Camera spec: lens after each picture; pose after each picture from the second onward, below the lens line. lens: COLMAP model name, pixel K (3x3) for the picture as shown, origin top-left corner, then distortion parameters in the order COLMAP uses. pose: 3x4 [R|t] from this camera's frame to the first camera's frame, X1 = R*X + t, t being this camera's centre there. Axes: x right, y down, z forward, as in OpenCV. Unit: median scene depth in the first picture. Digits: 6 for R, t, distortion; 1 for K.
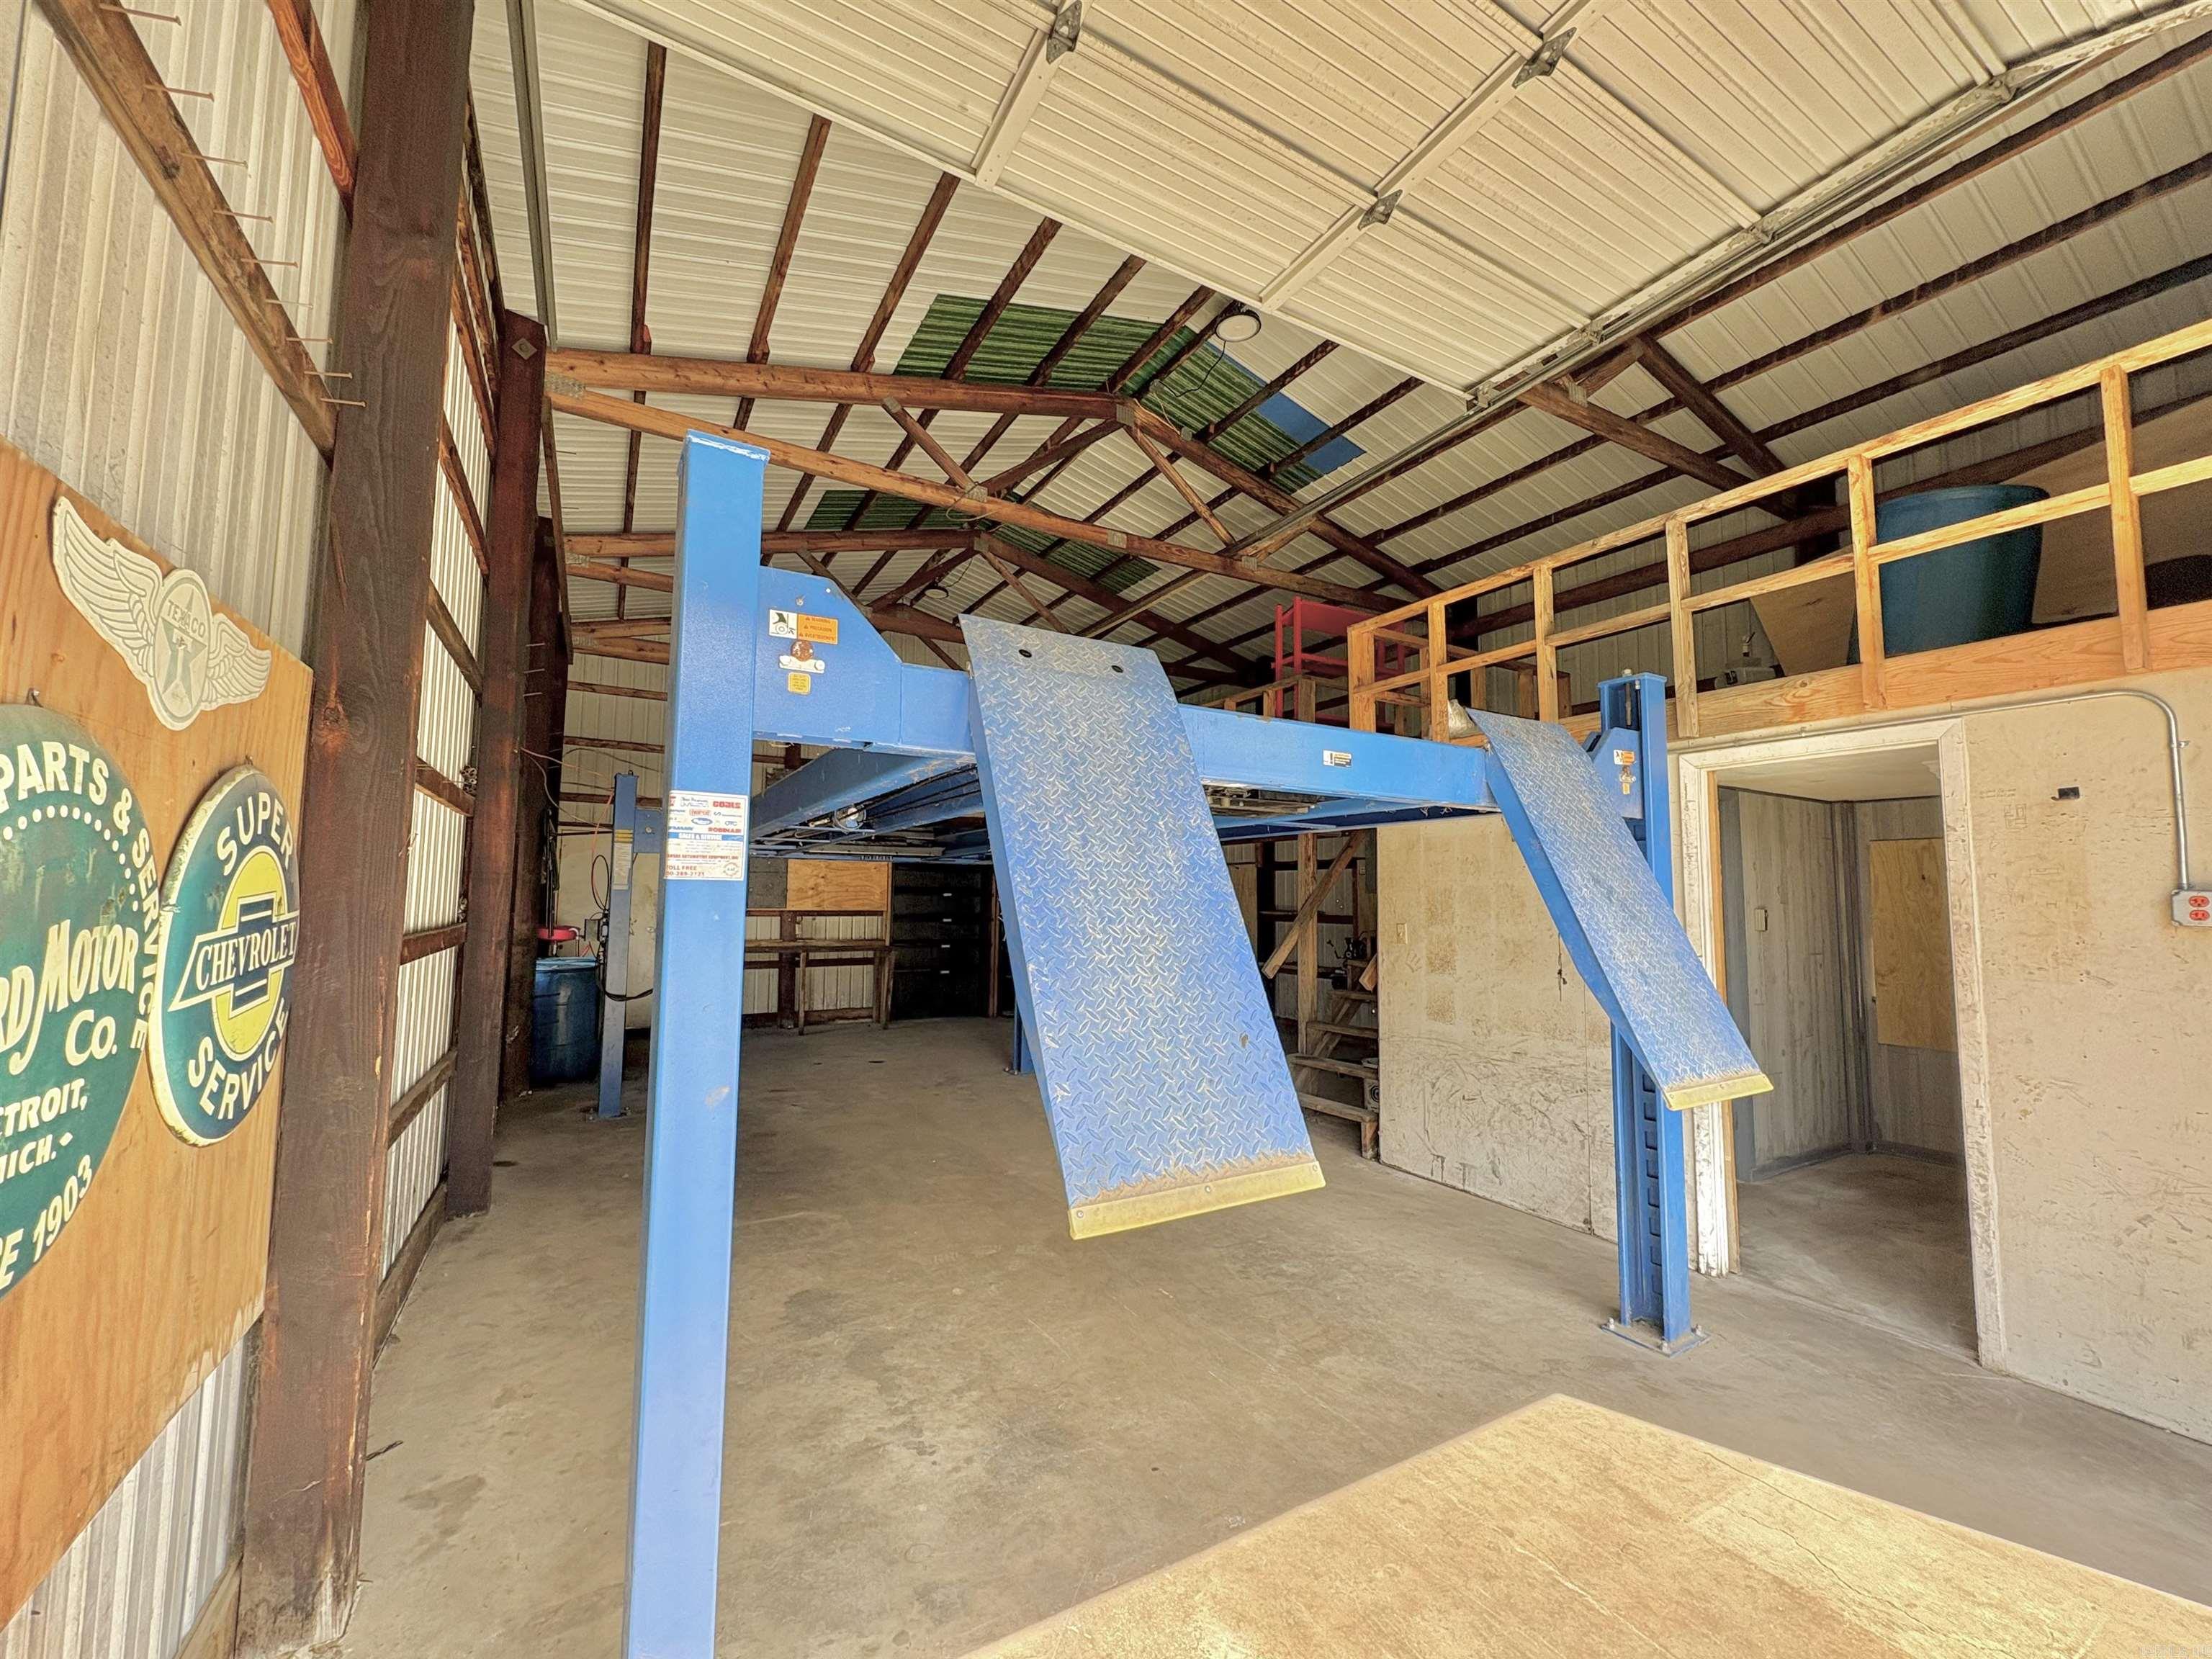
lens RADIAL K [[881.1, 0, 1106.6], [0, 881.1, 831.5], [0, 0, 1]] dist [-0.001506, 0.000704]
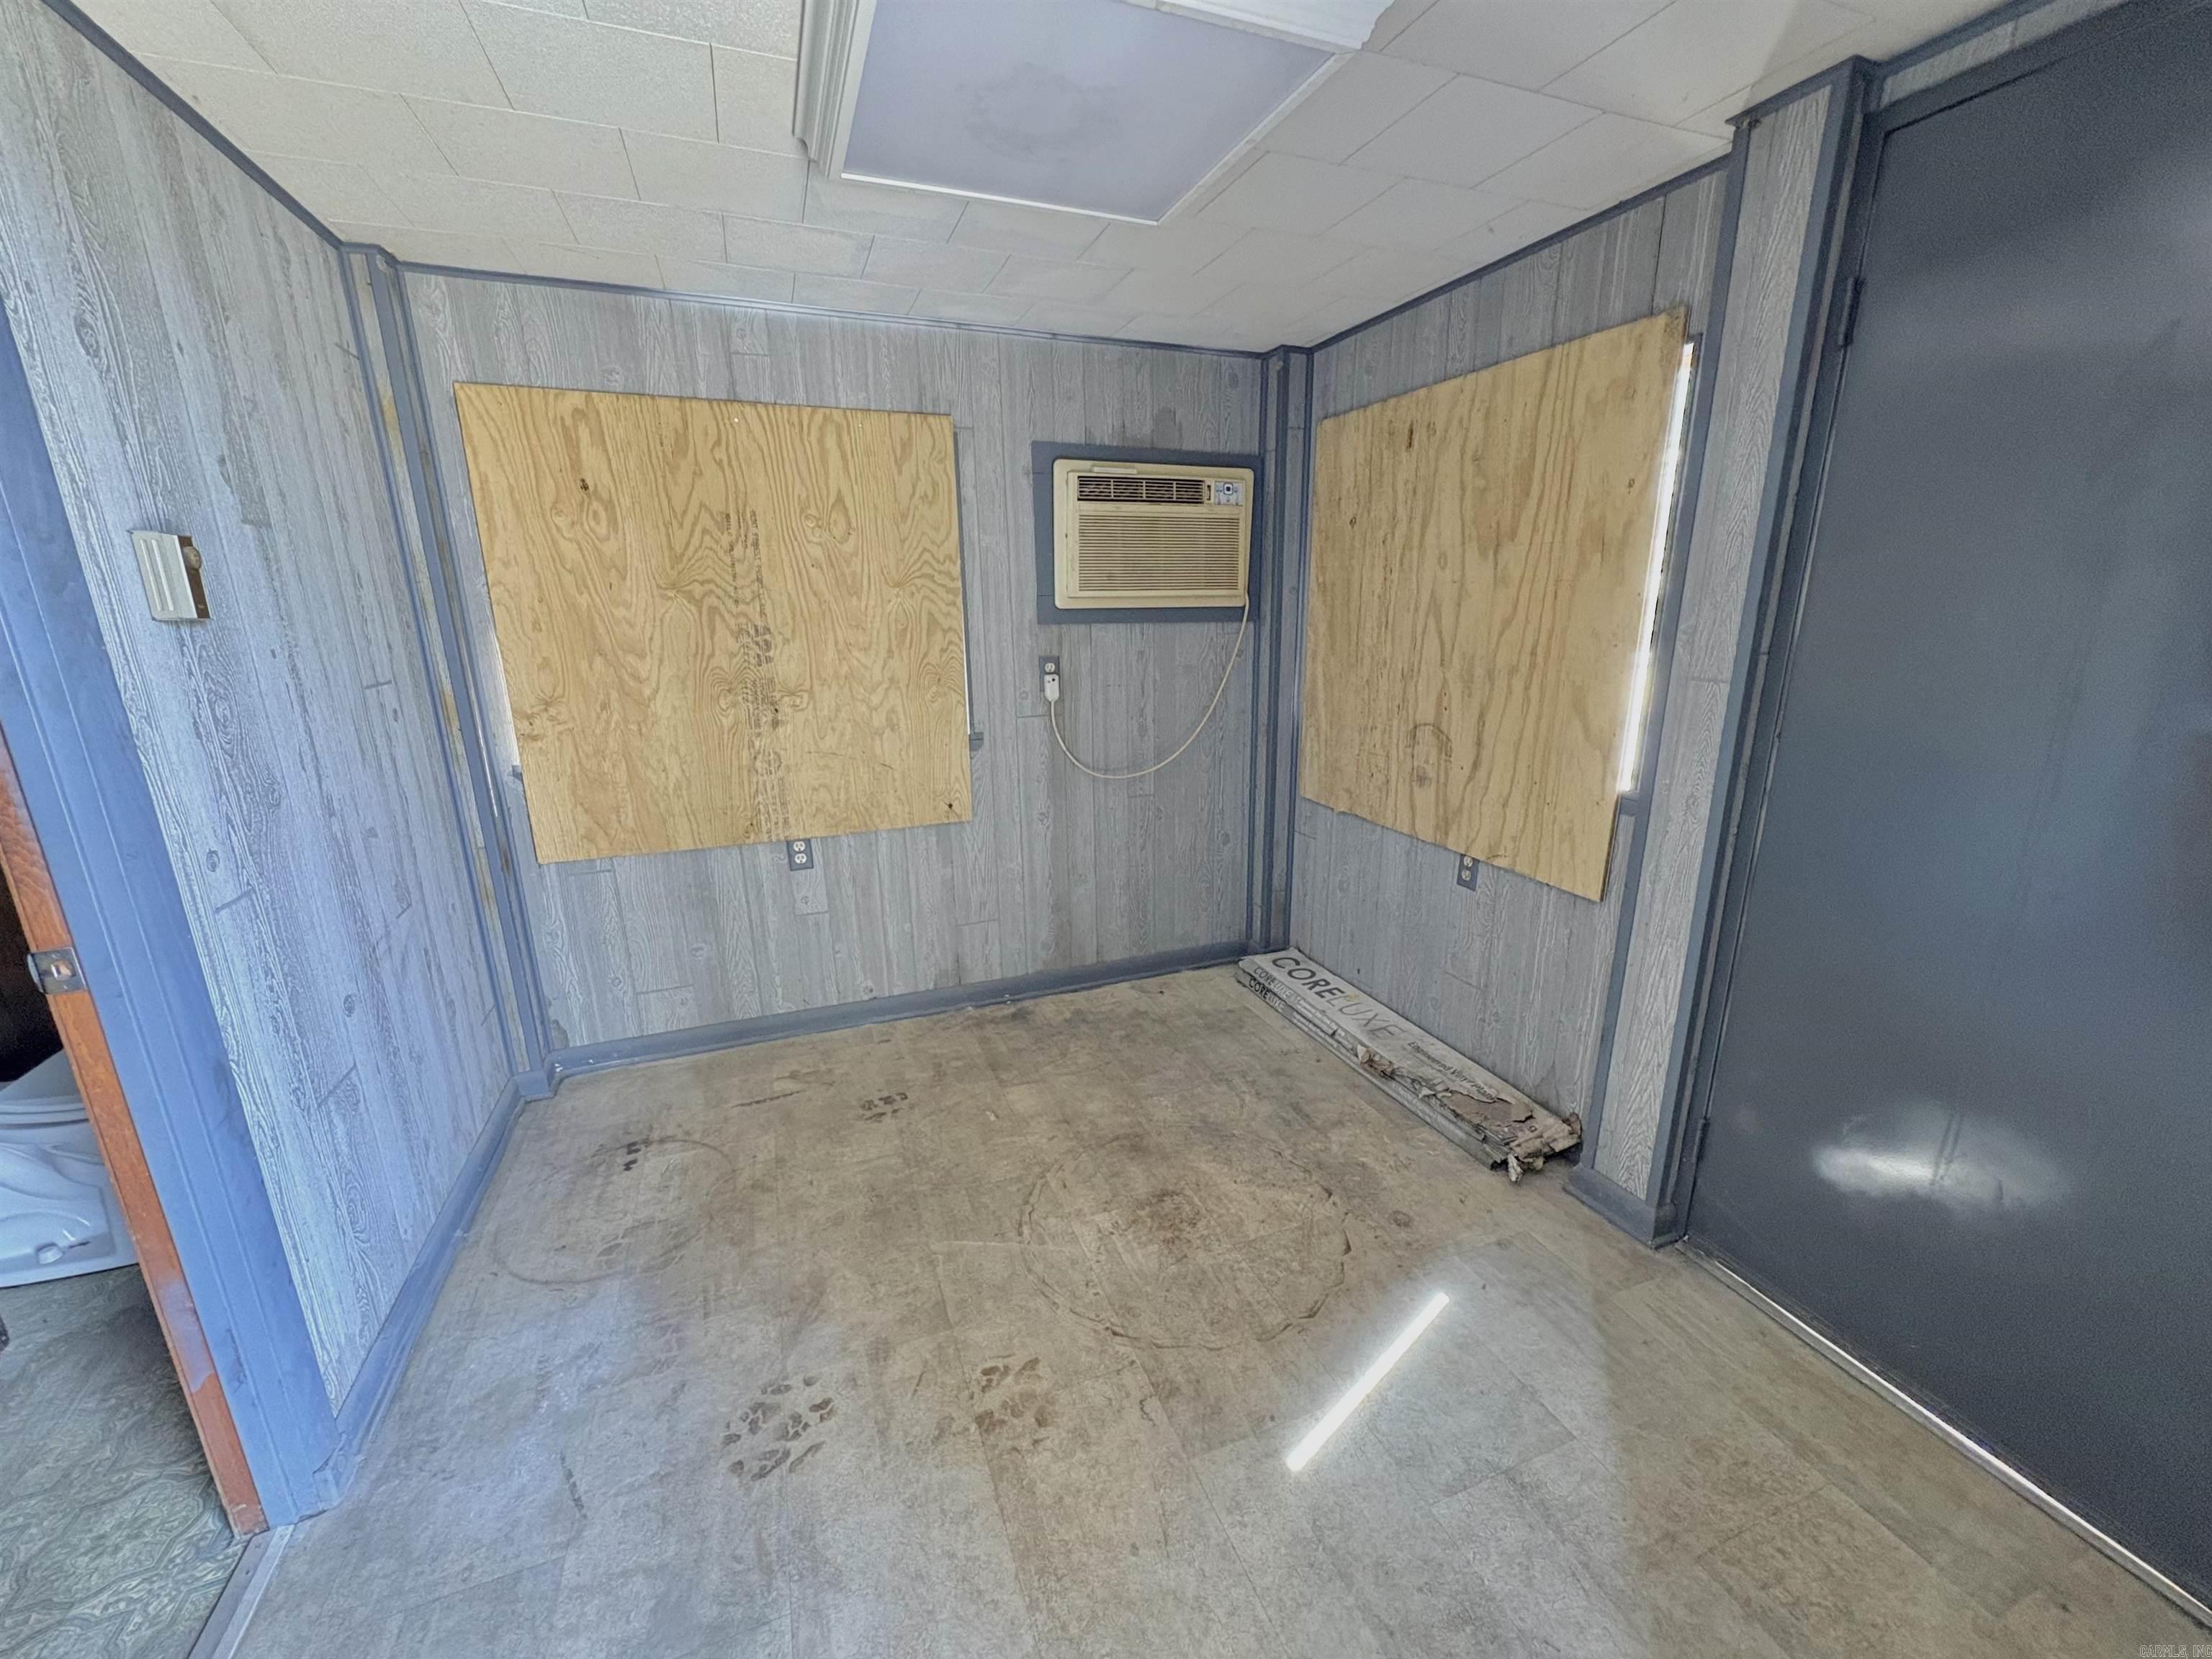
lens RADIAL K [[881.1, 0, 1103.5], [0, 881.1, 829.5], [0, 0, 1]] dist [-0.001506, 0.000704]
pose [[0.161861, -0.267695, 0.949811, 0.496448], [-0.064684, 0.957555, 0.280901, 0.075398], [-0.984691, -0.106904, 0.137675, 0.654451]]
